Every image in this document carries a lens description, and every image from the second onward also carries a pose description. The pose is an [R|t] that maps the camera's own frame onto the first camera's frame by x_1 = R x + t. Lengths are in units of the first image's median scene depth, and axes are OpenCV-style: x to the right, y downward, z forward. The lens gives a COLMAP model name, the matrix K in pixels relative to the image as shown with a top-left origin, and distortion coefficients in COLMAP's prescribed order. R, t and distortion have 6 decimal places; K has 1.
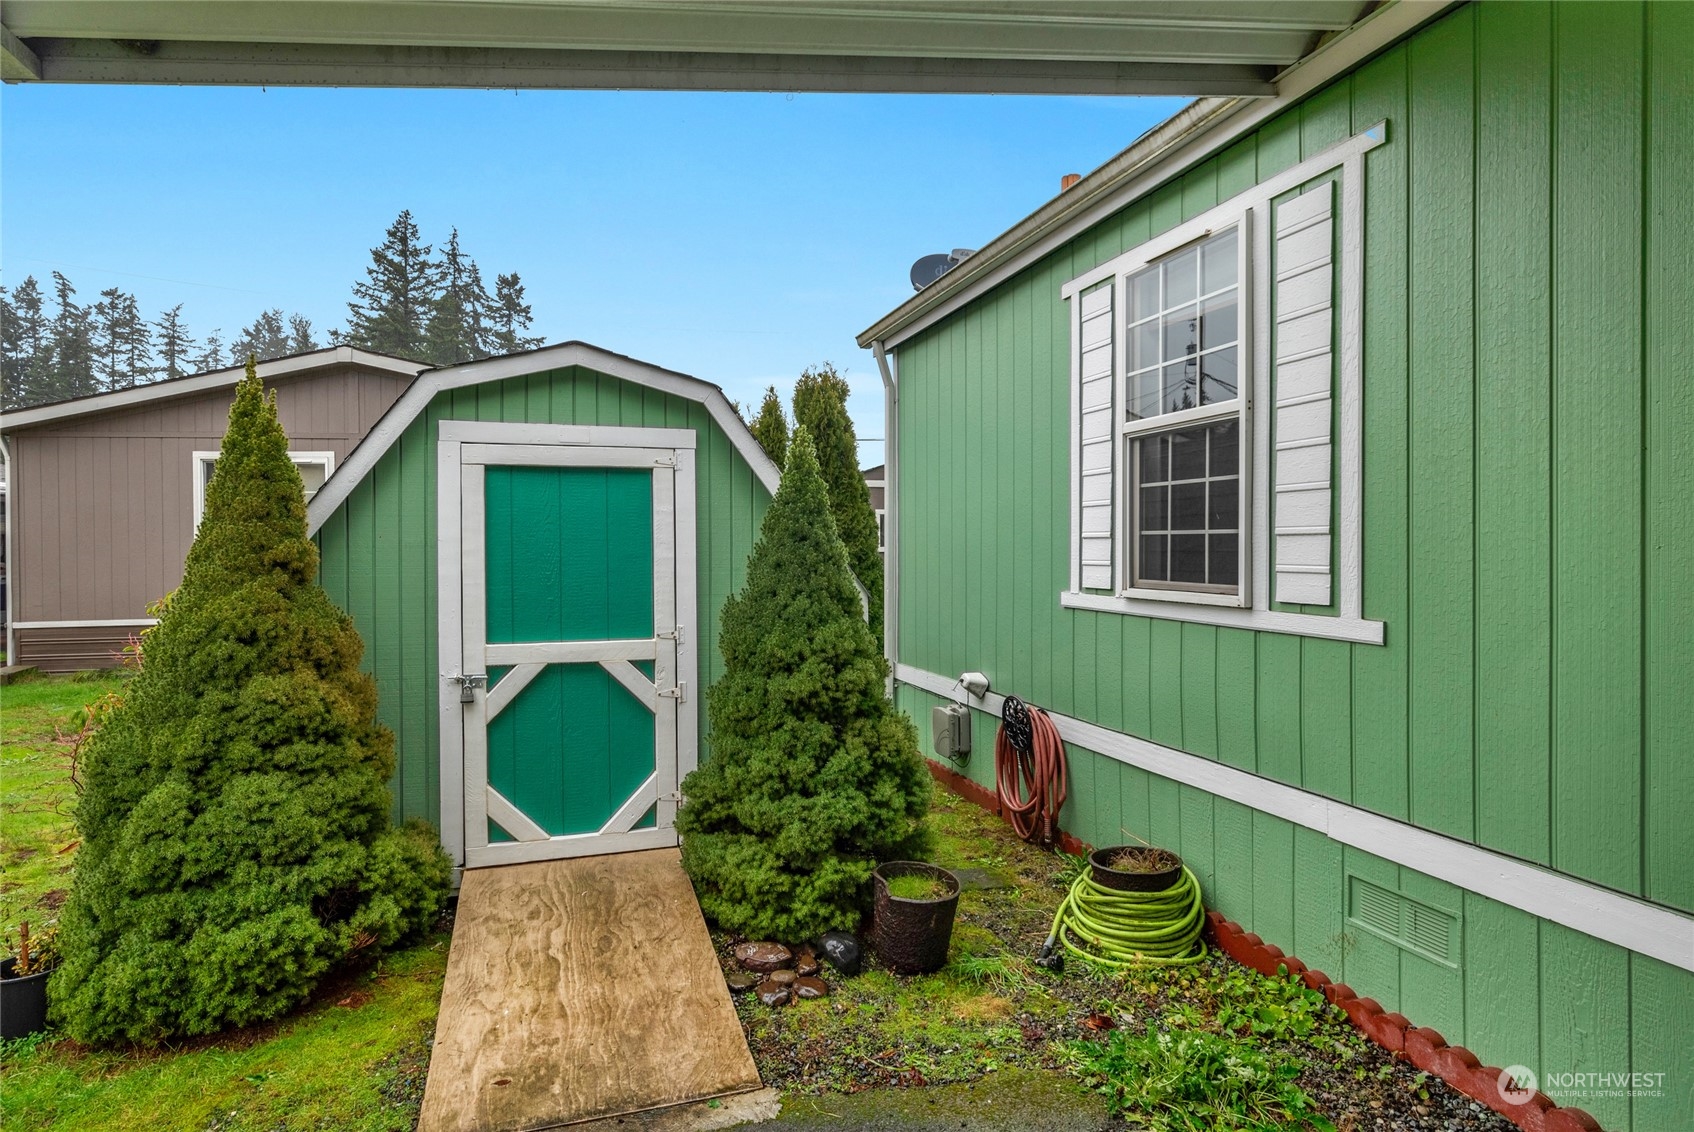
lens RADIAL K [[878.6, 0, 849.6], [0, 878.6, 558.4], [0, 0, 1]] dist [-0.000528, 0.000132]
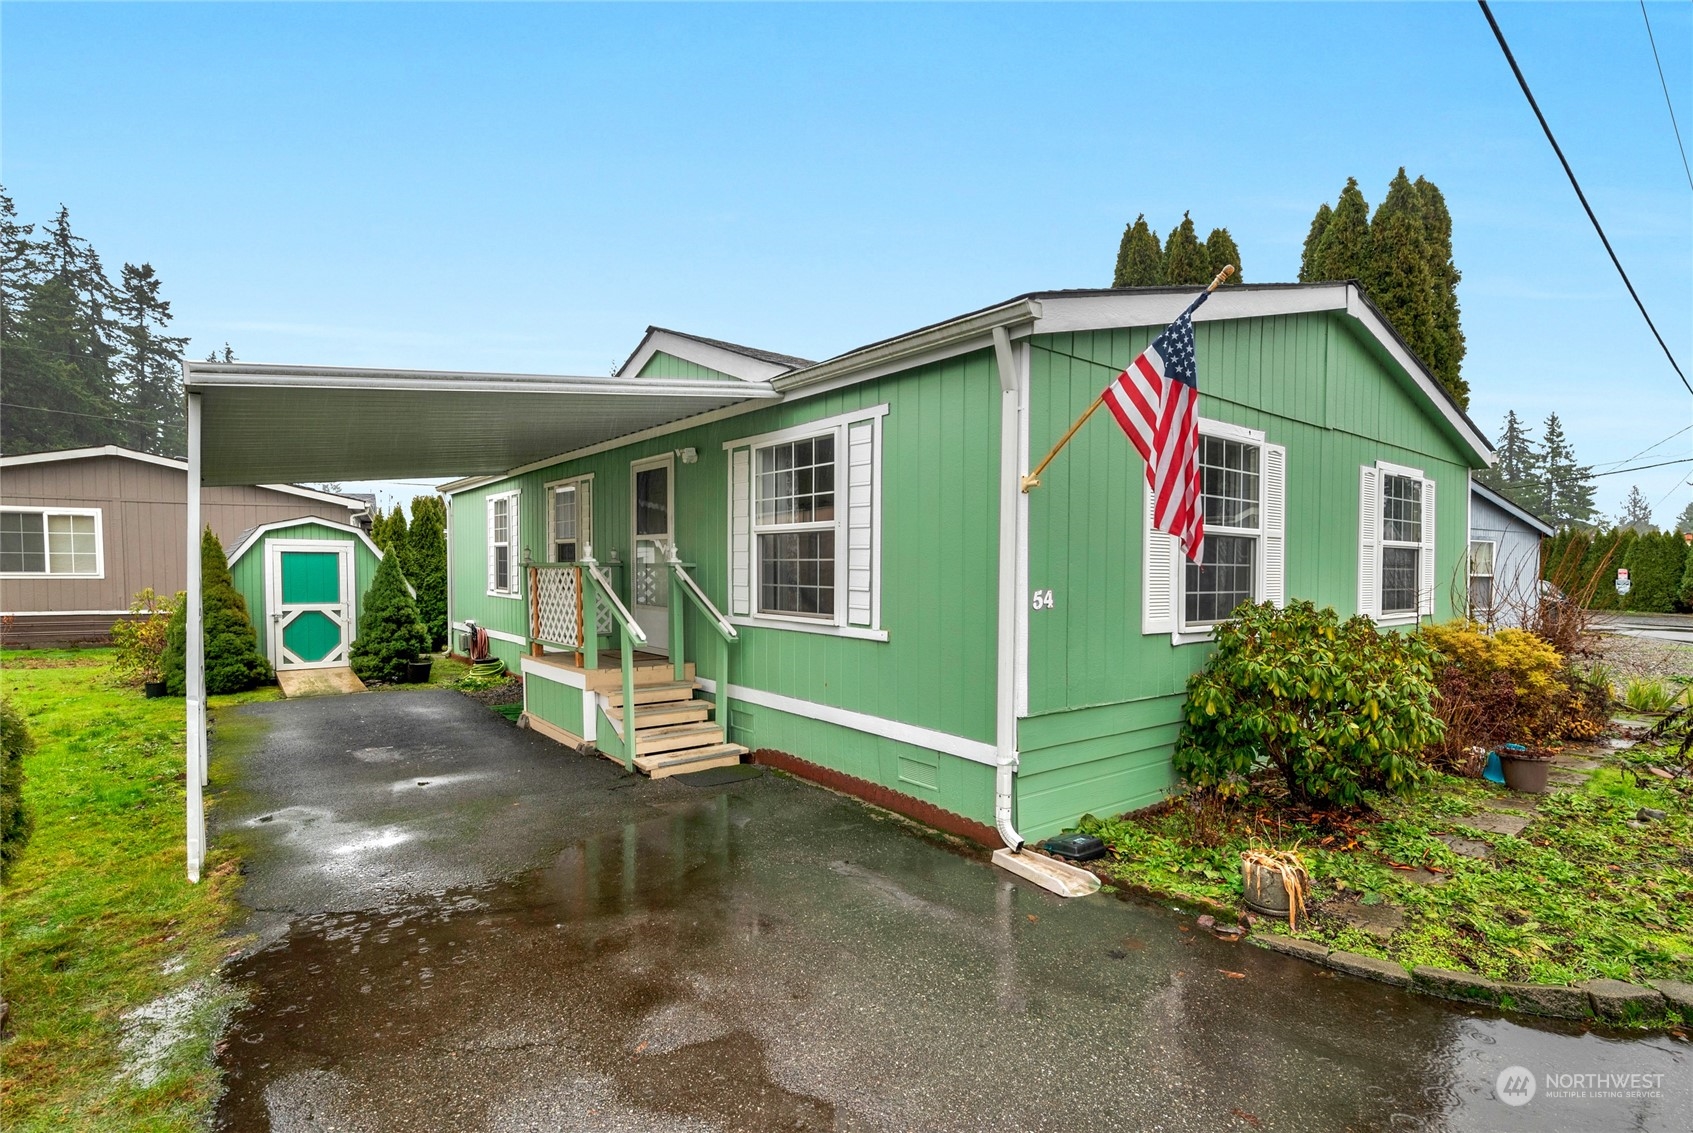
lens RADIAL K [[777.3, 0, 857.6], [0, 777.3, 608.0], [0, 0, 1]] dist [0.000820, -0.001440]
pose [[0.929151, -0.004686, 0.369670, 0.526142], [-0.010027, 0.999232, 0.037870, -0.024706], [-0.369564, -0.038894, 0.928391, -2.536493]]
